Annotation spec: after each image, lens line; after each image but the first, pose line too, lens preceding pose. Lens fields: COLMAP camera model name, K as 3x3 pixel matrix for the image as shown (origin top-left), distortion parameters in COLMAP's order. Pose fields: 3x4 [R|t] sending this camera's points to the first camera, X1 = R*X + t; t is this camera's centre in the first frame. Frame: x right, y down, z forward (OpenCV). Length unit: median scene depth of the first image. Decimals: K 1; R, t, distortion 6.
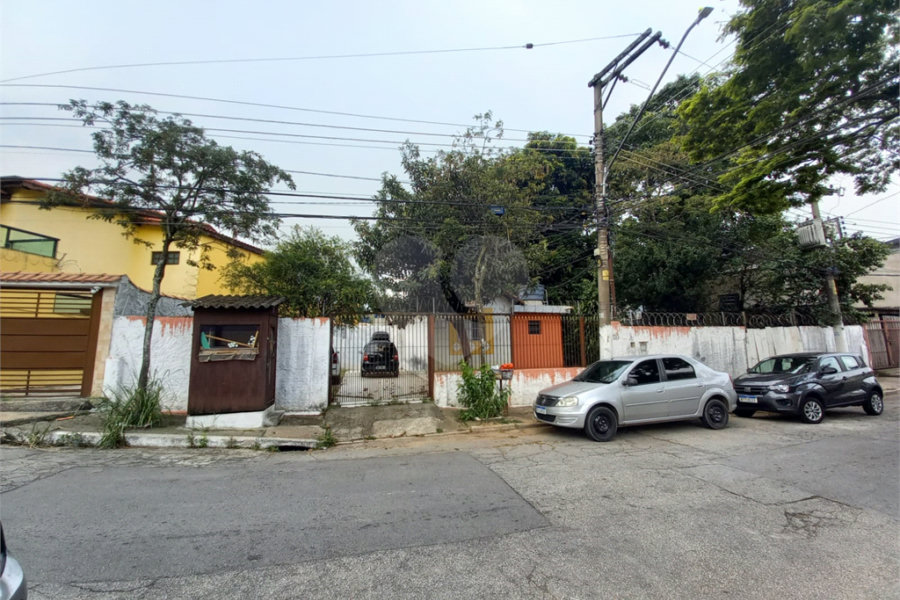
lens RADIAL K [[356.7, 0, 450.0], [0, 356.7, 300.0], [0, 0, 1]] dist [0.001939, -0.007635]
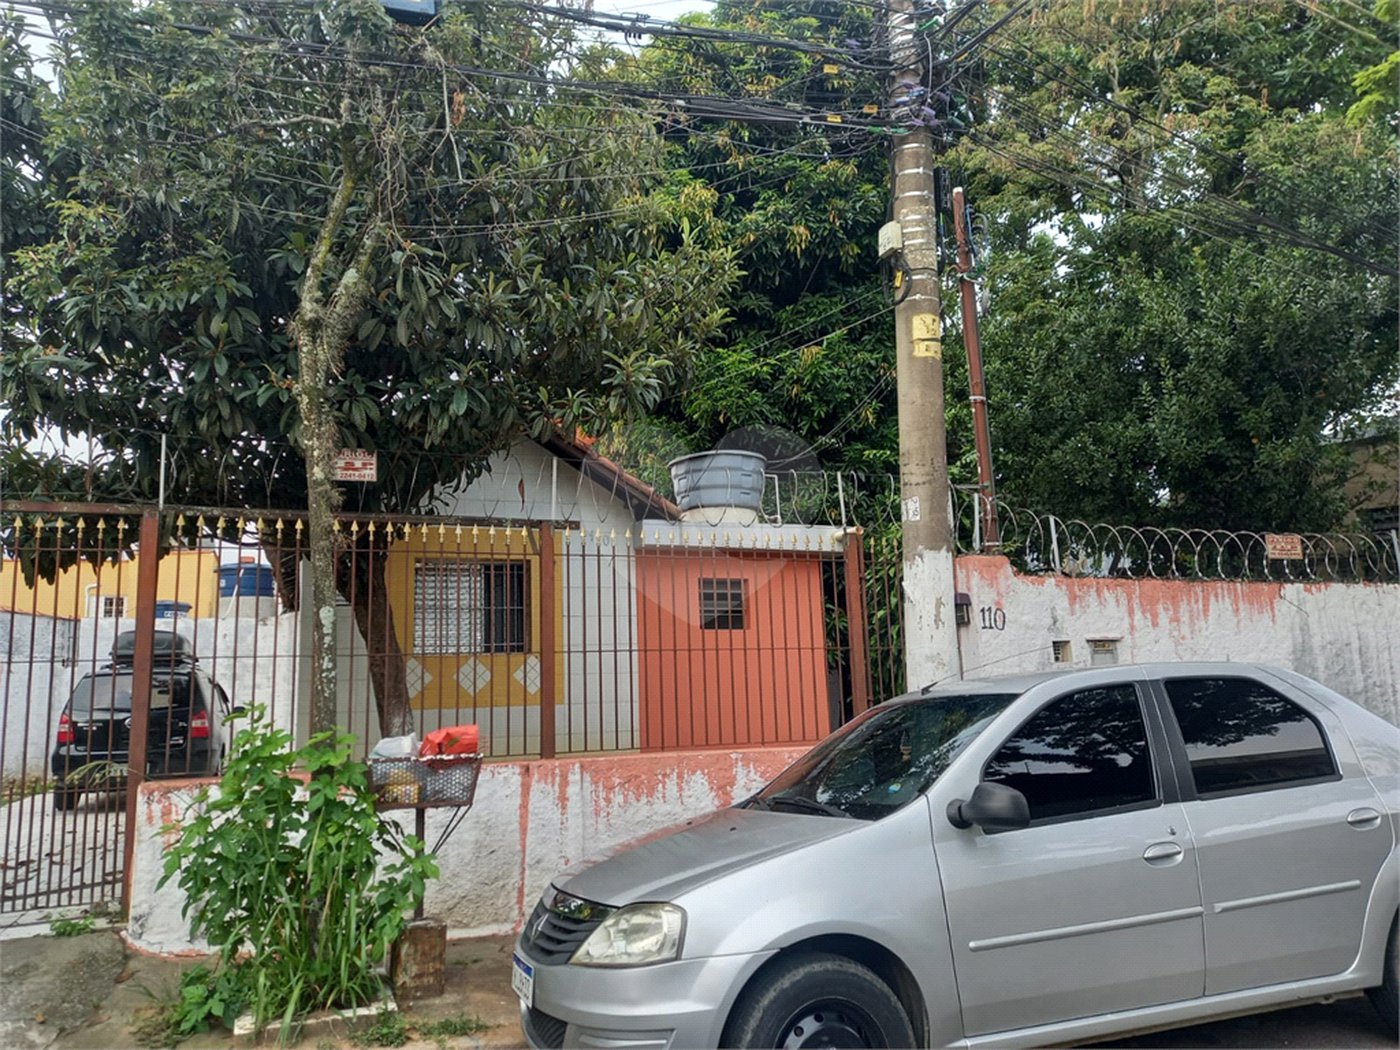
lens RADIAL K [[1016.9, 0, 695.0], [0, 1016.9, 528.9], [0, 0, 1]] dist [0.070498, -0.063579]
pose [[0.995850, -0.000822, 0.091010, 0.178313], [0.004486, 0.999187, -0.040063, 0.063074], [-0.090903, 0.040305, 0.995044, 0.284042]]
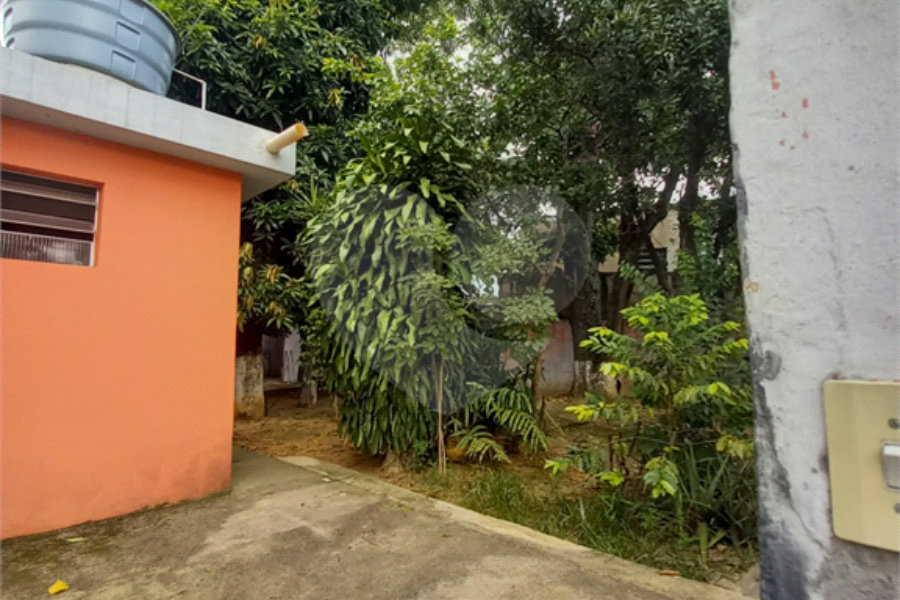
lens RADIAL K [[478.3, 0, 462.8], [0, 478.3, 304.9], [0, 0, 1]] dist [0.001807, -0.001659]
pose [[0.865164, 0.058393, 0.498077, 0.362290], [-0.079898, 0.996561, 0.021949, 0.119034], [-0.495083, -0.058785, 0.866855, 0.900280]]
